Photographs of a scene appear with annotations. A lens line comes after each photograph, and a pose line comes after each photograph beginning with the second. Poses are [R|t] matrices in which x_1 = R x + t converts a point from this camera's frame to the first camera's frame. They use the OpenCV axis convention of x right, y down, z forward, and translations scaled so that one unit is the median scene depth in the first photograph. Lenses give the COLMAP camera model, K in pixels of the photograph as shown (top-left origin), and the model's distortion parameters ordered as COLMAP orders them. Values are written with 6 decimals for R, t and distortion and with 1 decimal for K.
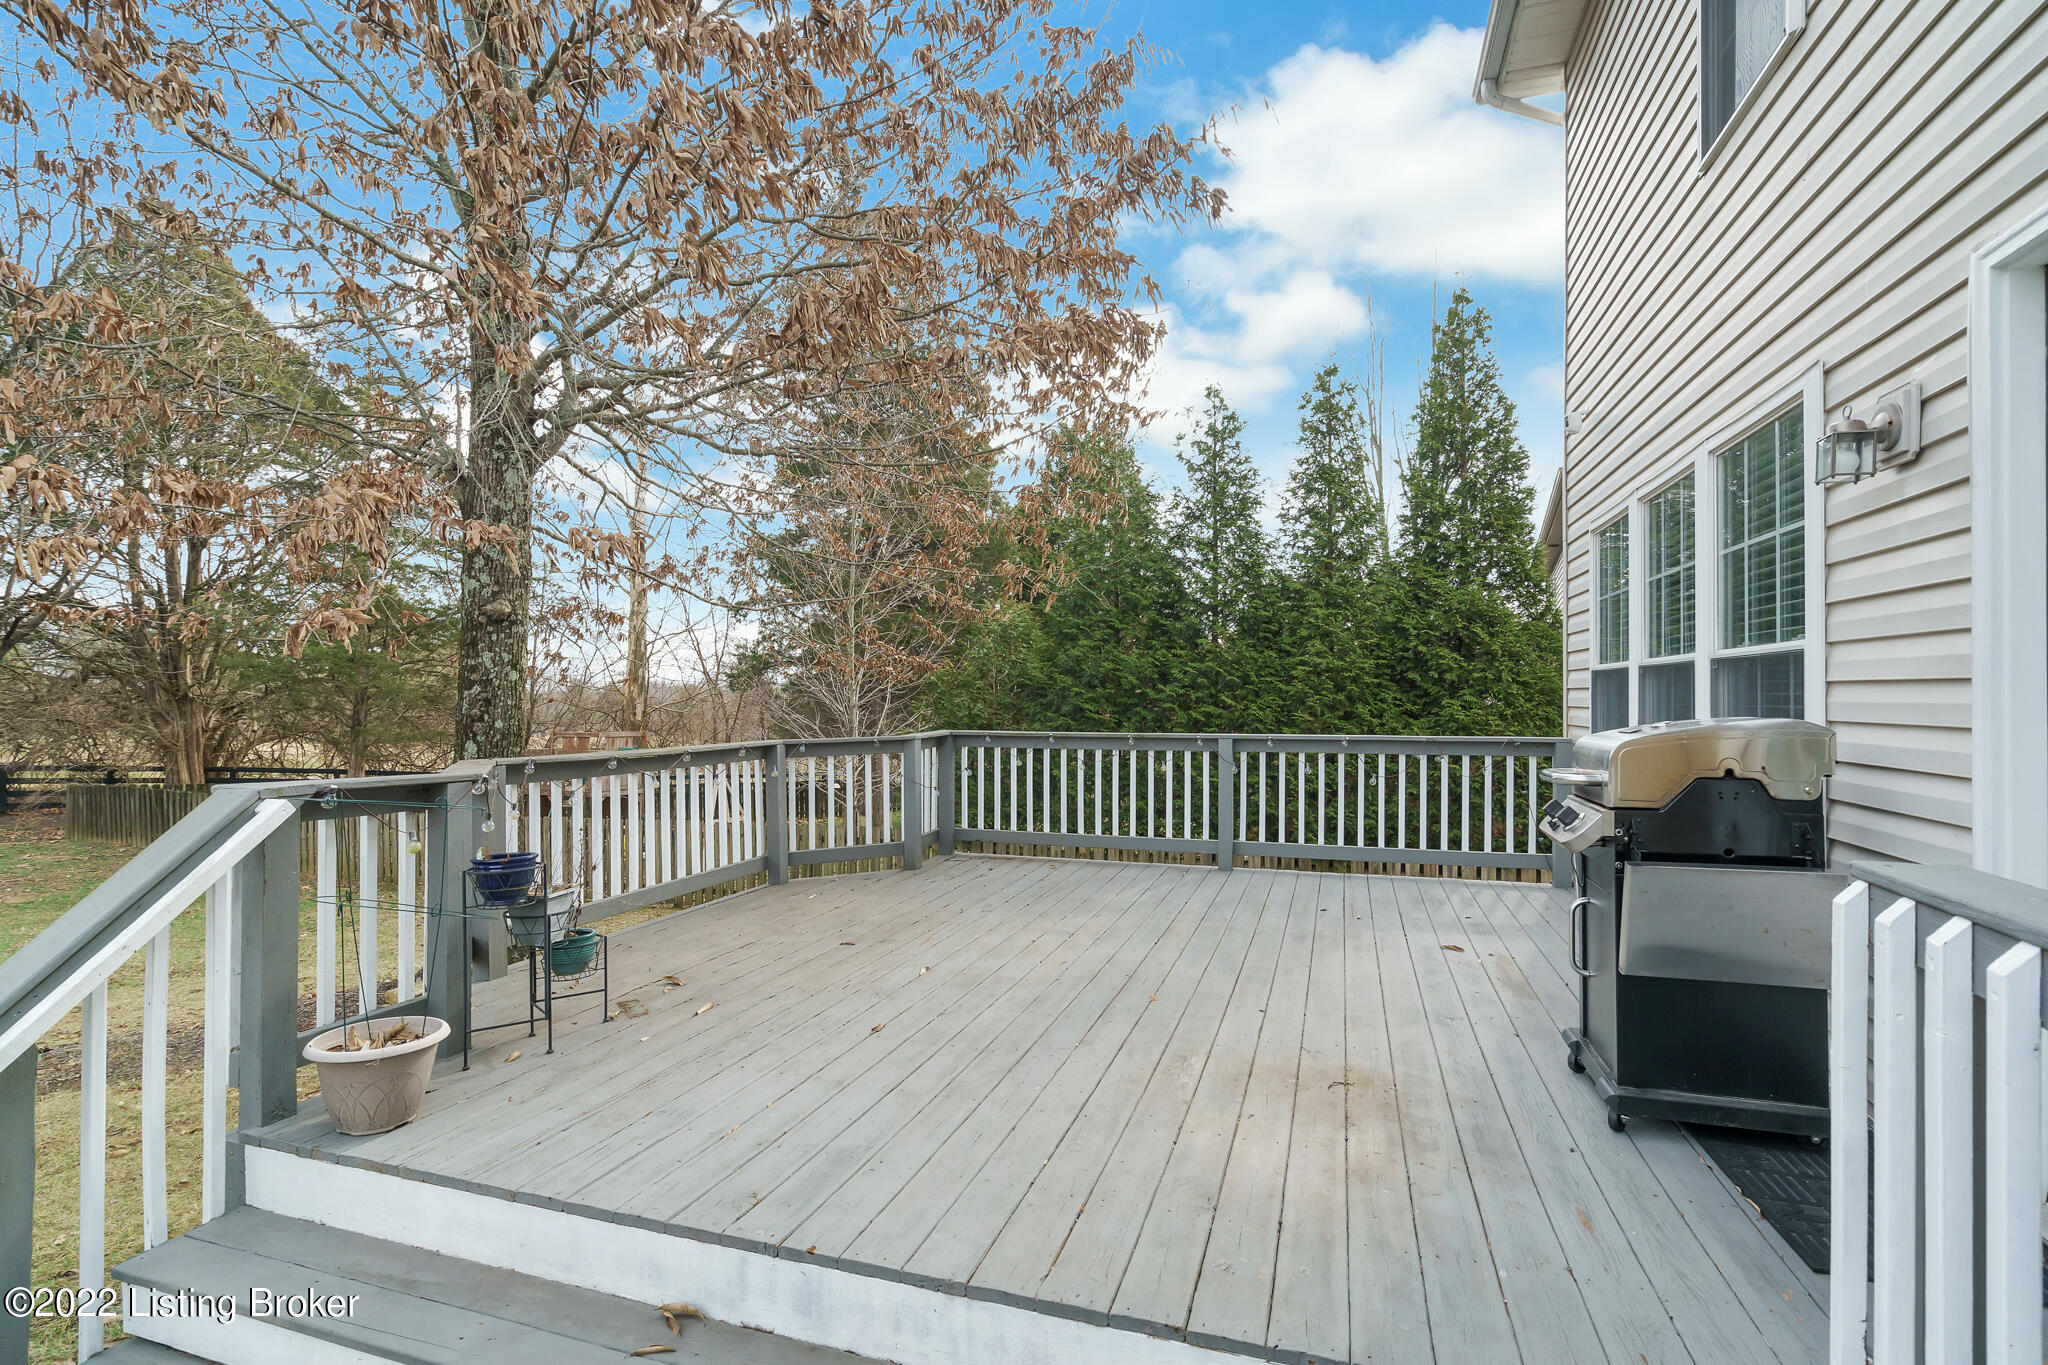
lens RADIAL K [[951.4, 0, 1020.8], [0, 951.4, 692.8], [0, 0, 1]] dist [0.002949, 0.001367]
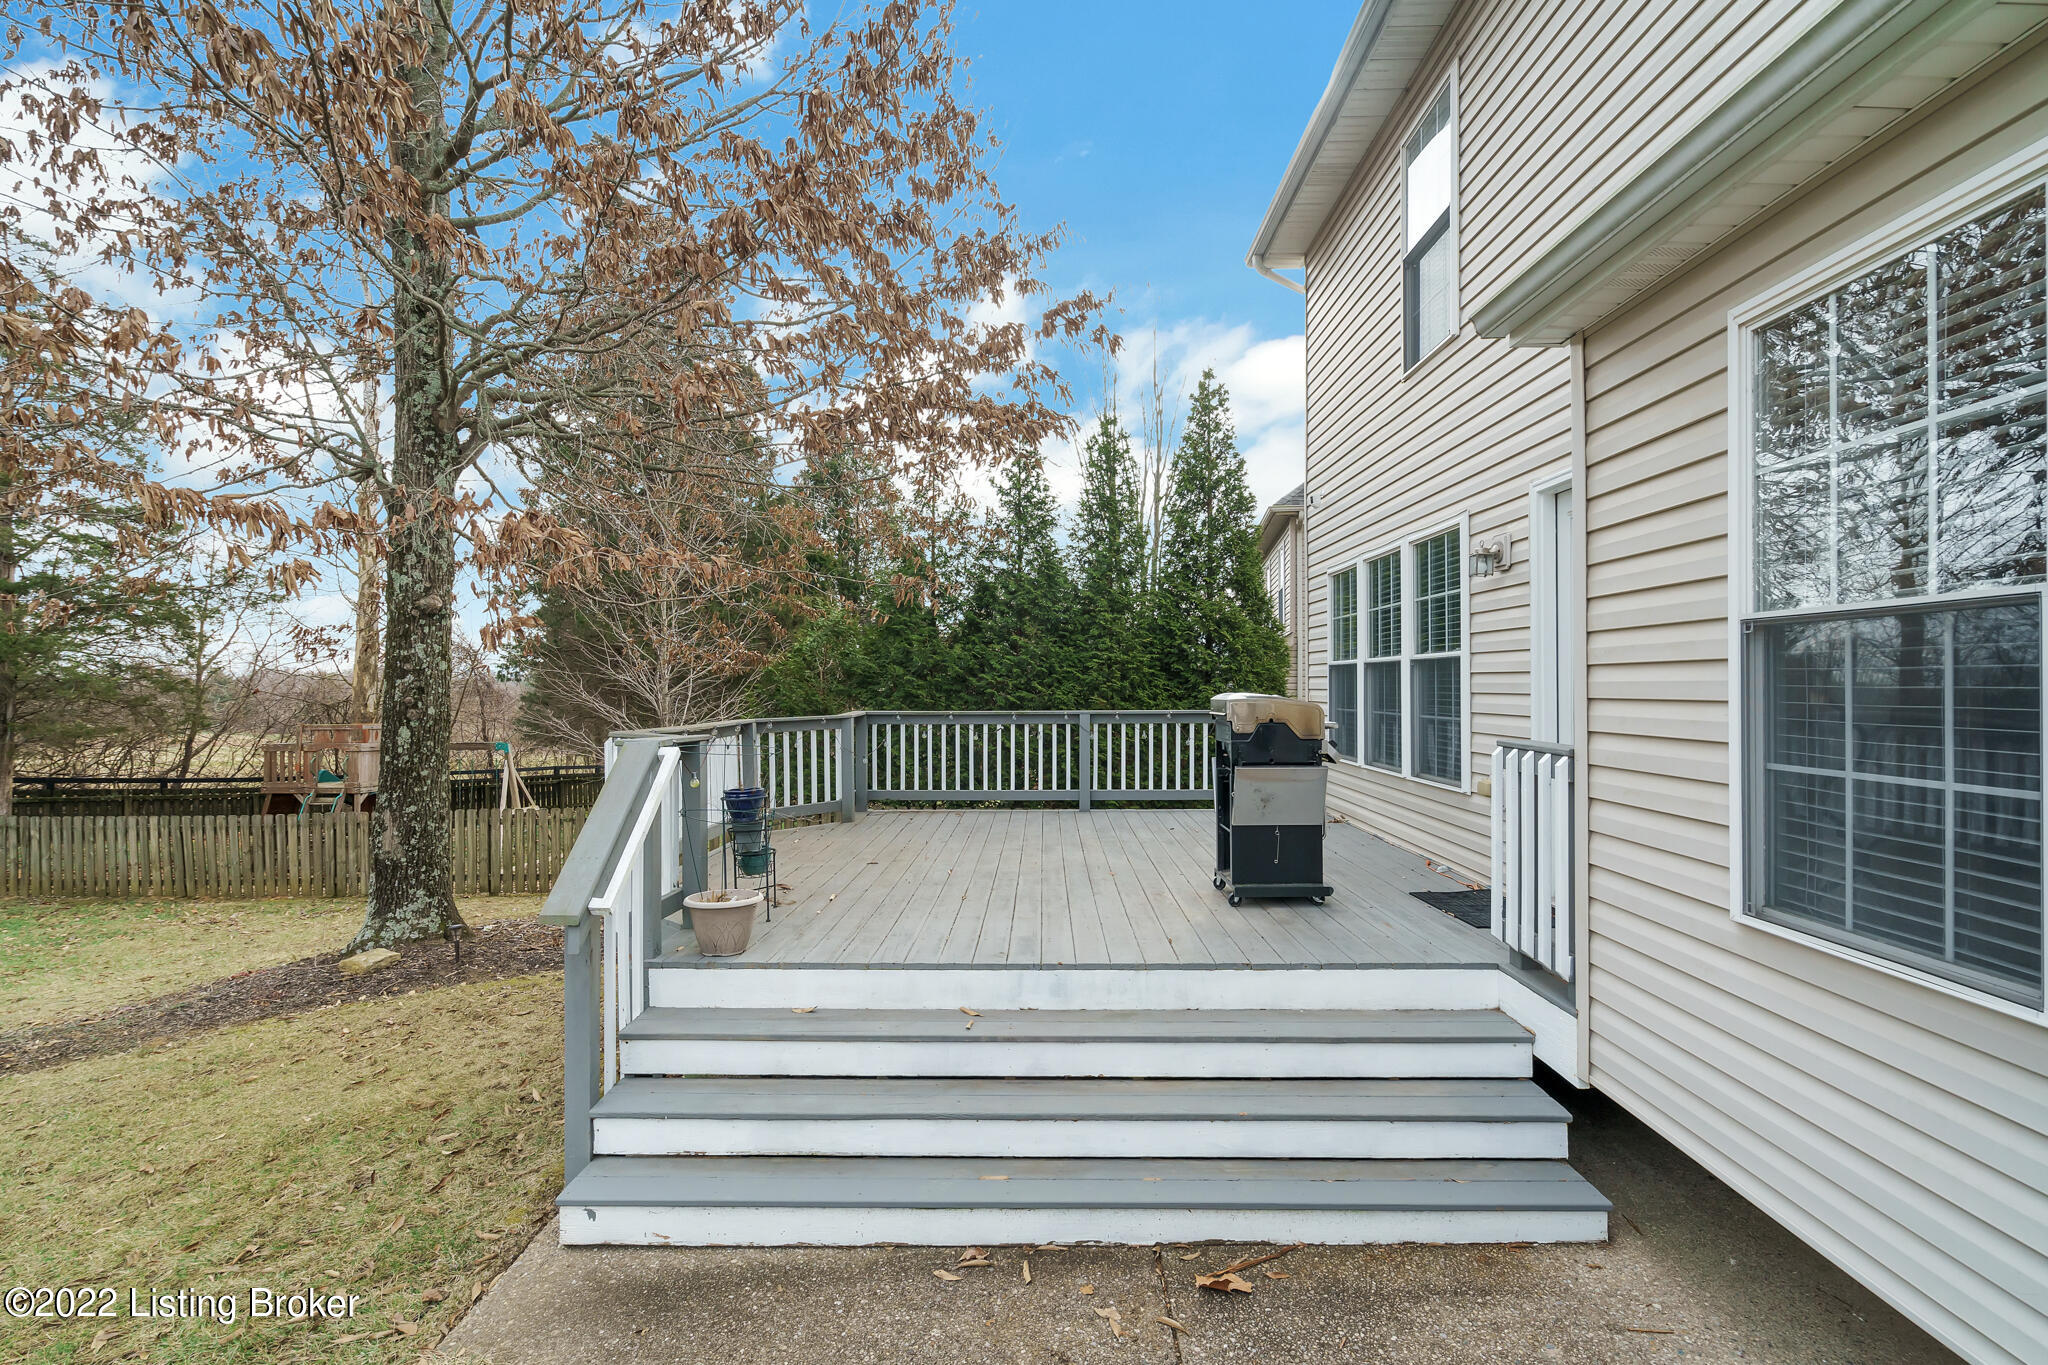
lens RADIAL K [[940.1, 0, 1028.2], [0, 940.1, 684.5], [0, 0, 1]] dist [-0.001086, 0.000928]
pose [[0.954992, -0.003340, 0.296613, -0.219993], [0.002519, 0.999992, 0.003151, 0.001698], [-0.296621, -0.002262, 0.954993, -0.212461]]
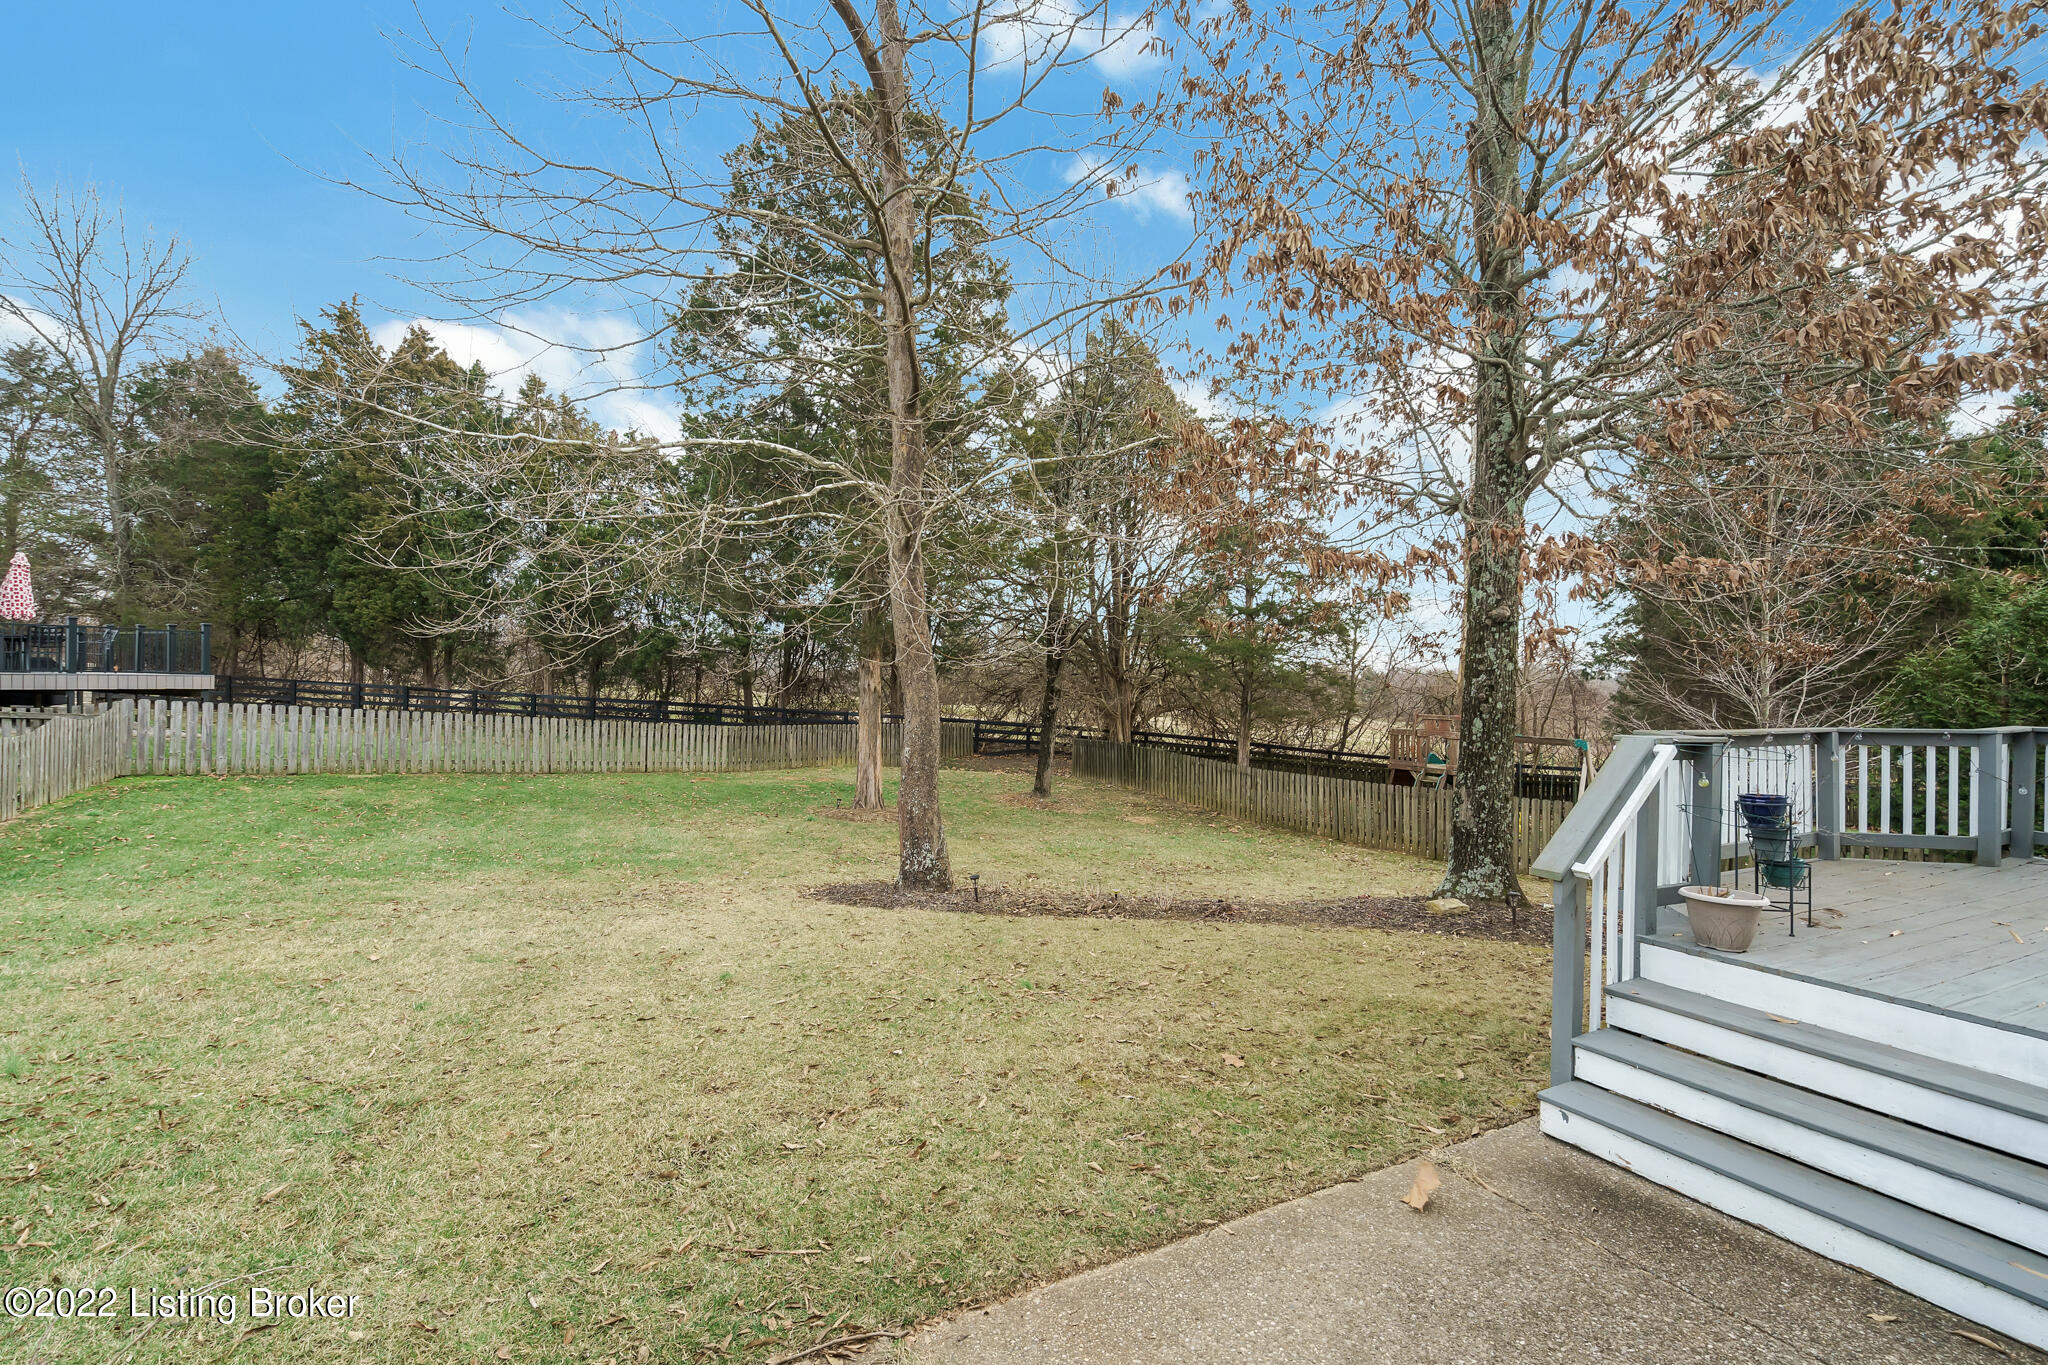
lens RADIAL K [[951.4, 0, 1024.0], [0, 951.4, 682.5], [0, 0, 1]] dist [-0.004602, -0.000223]
pose [[0.726477, 0.012849, -0.687071, -0.146048], [-0.010551, 0.999916, 0.007543, -0.000085], [0.687110, 0.001769, 0.726551, -0.333427]]
